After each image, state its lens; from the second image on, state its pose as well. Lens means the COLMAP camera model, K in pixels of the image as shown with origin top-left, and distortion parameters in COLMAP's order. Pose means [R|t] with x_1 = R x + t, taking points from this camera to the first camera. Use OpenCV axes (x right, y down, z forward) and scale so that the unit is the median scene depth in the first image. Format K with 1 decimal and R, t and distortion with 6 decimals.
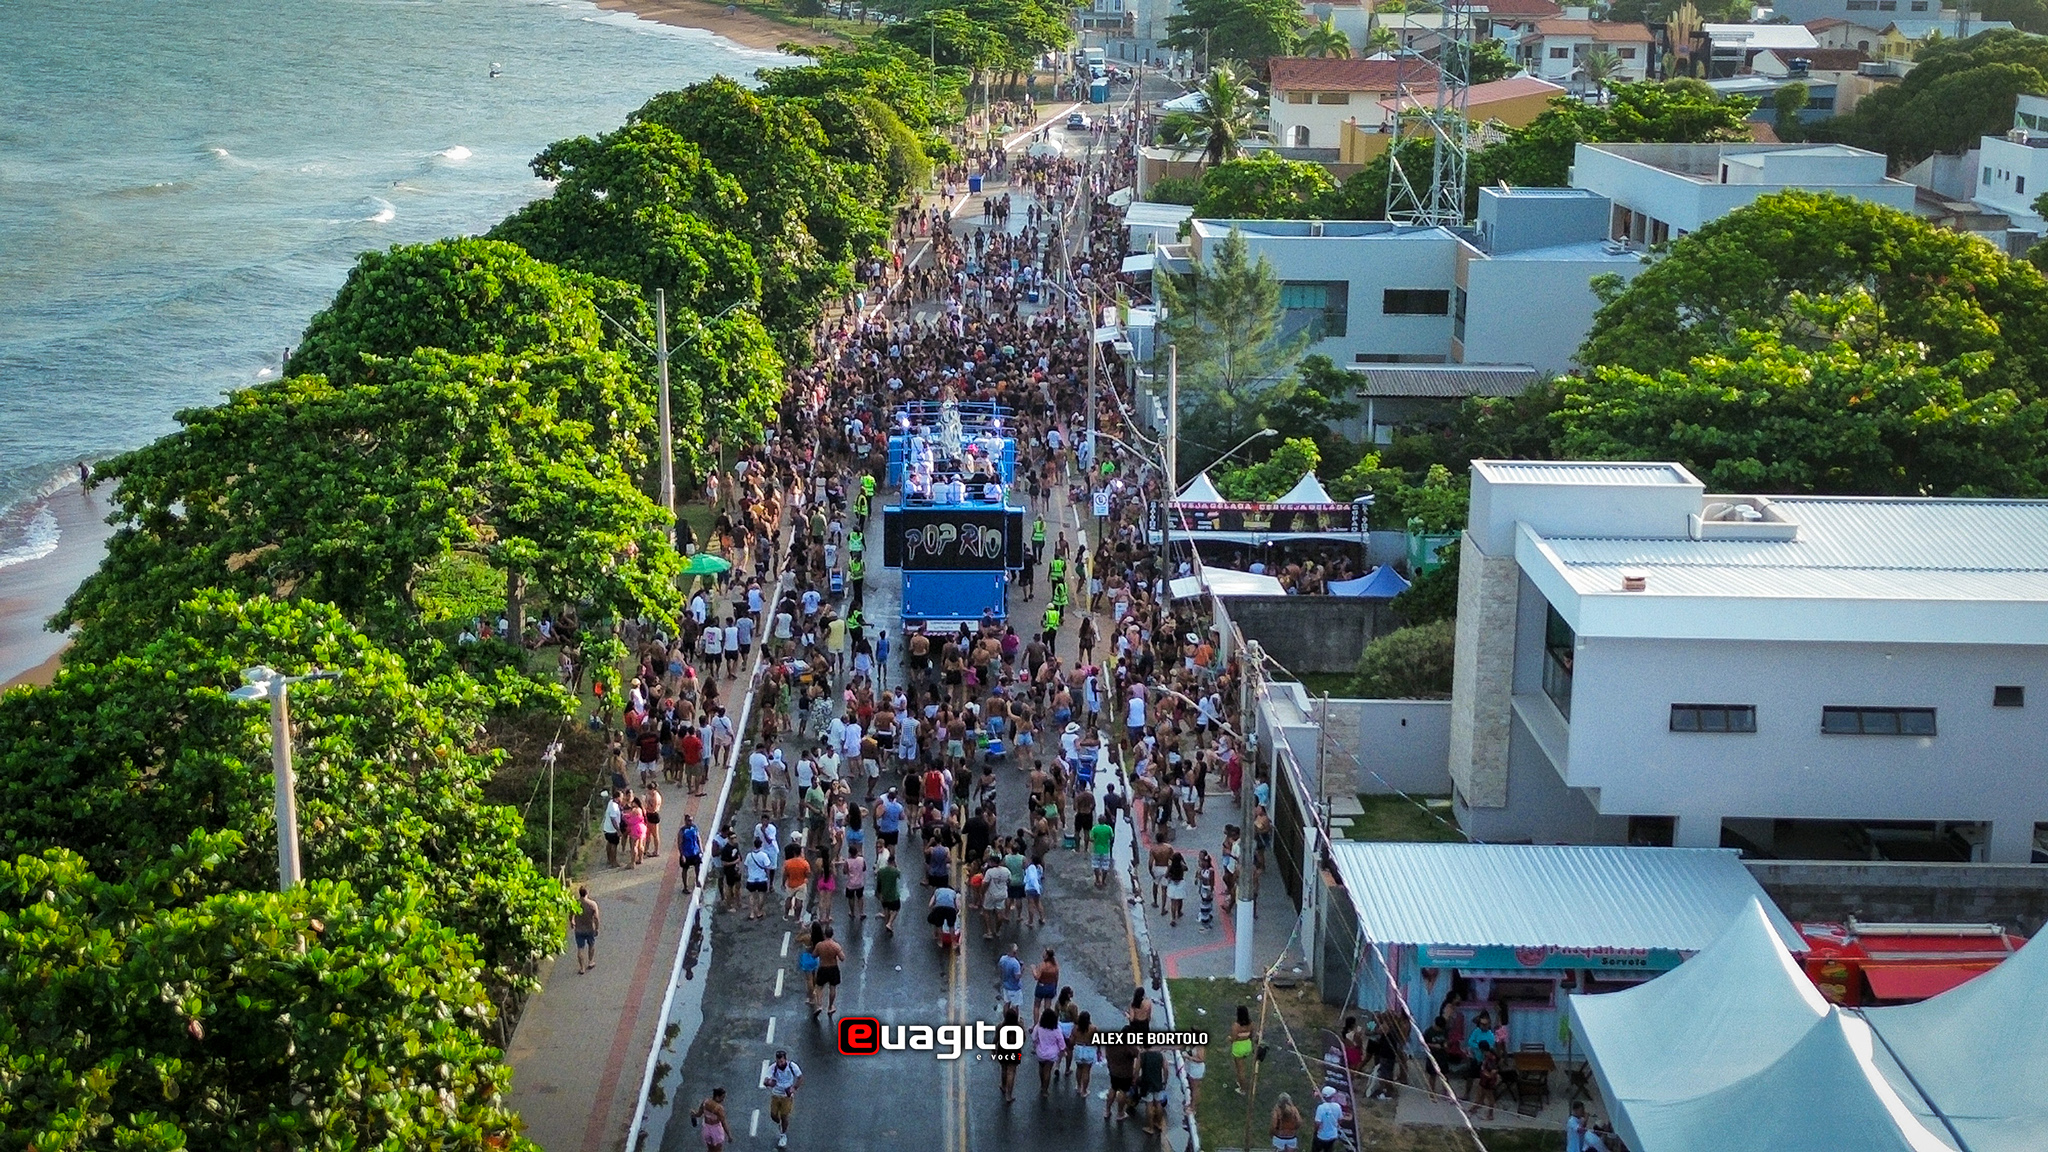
lens RADIAL K [[2865.2, 0, 1024.0], [0, 2865.2, 576.0], [0, 0, 1]] dist [0.173547, -0.554708]
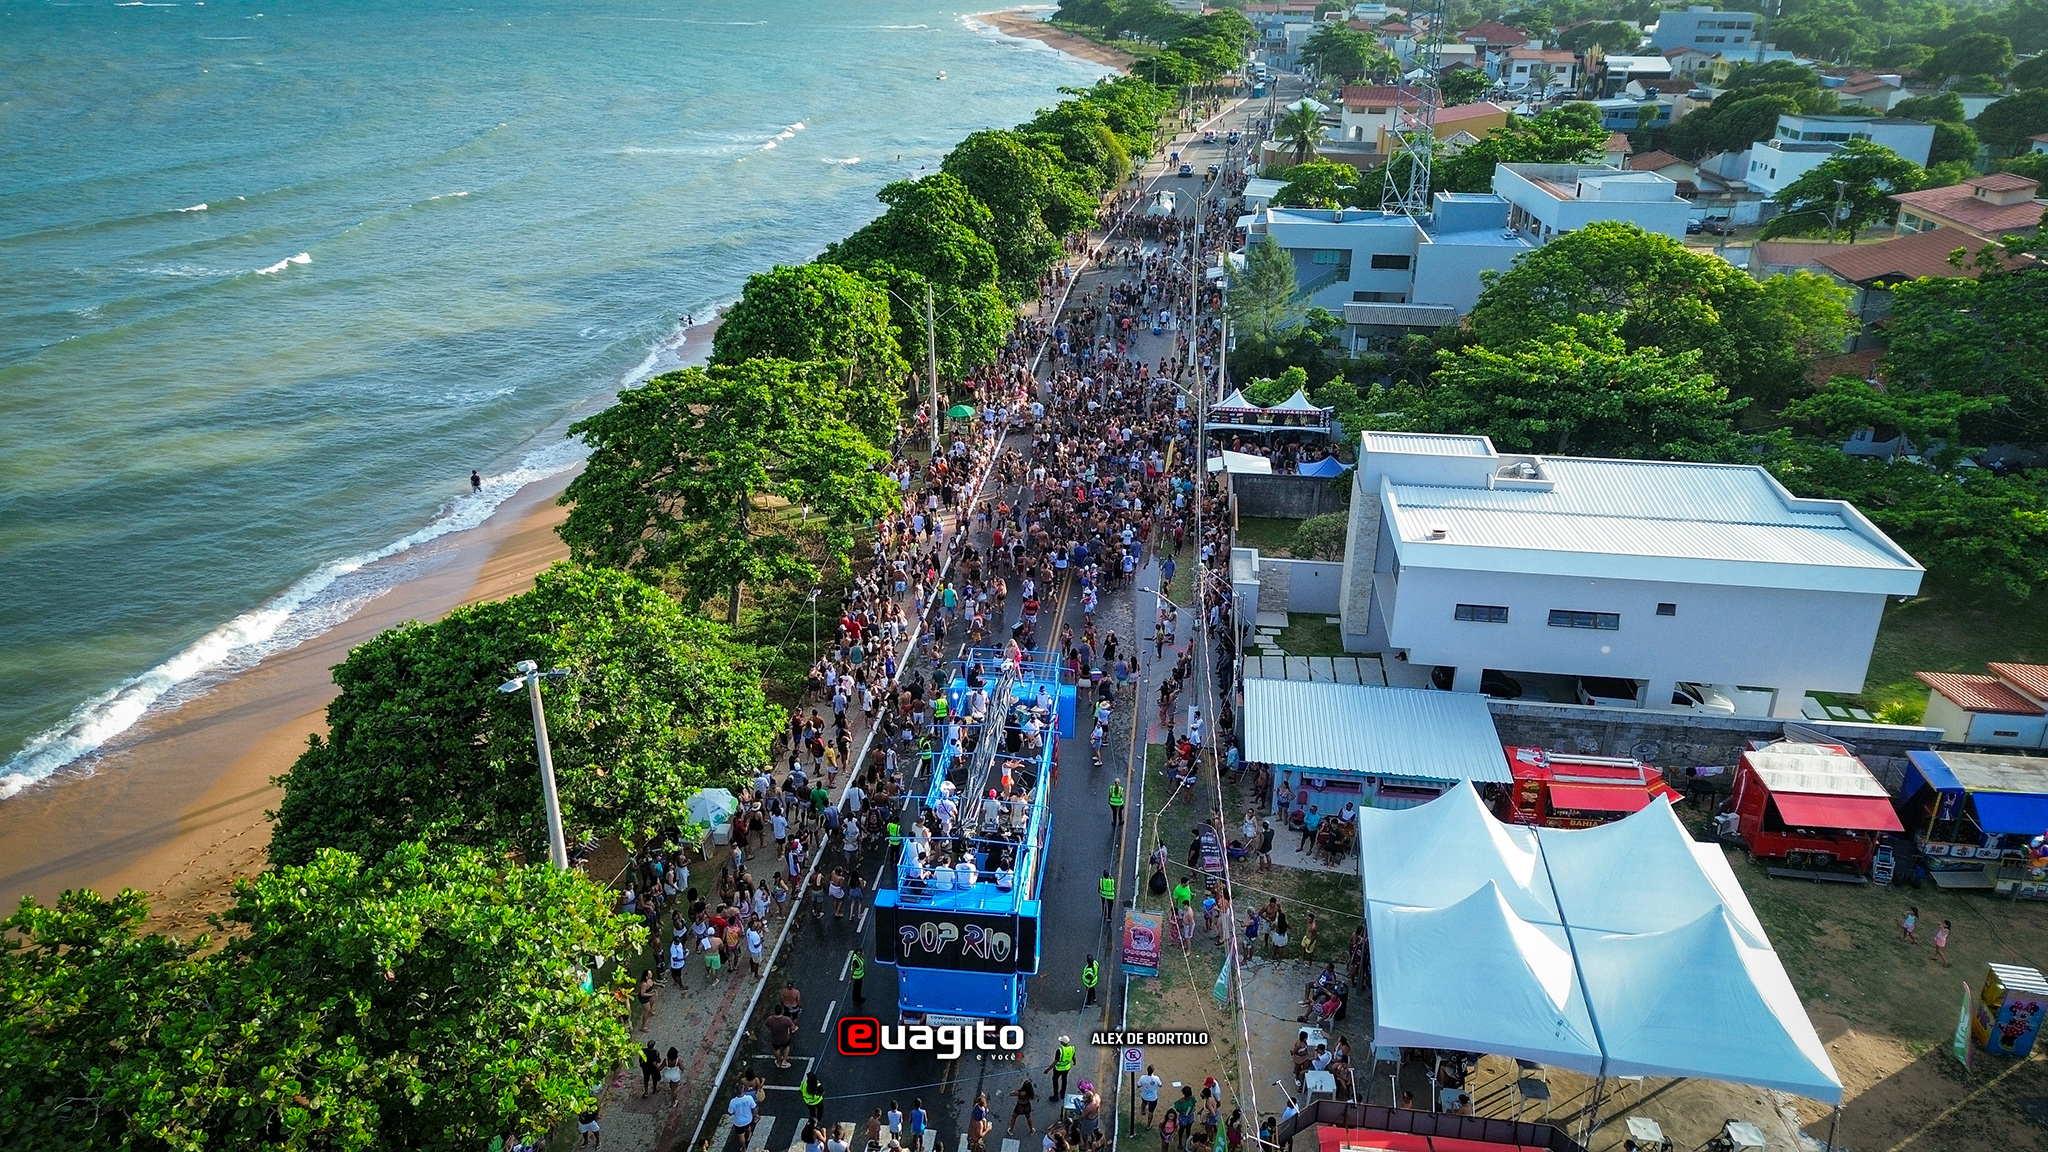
lens RADIAL K [[1449.0, 0, 1024.0], [0, 1449.0, 576.0], [0, 0, 1]] dist [0.059147, -0.067470]
pose [[0.990125, 0.049222, -0.131263, 0.060203], [-0.026269, 0.984890, 0.171175, -0.078071], [0.137706, -0.166036, 0.976457, 0.097740]]
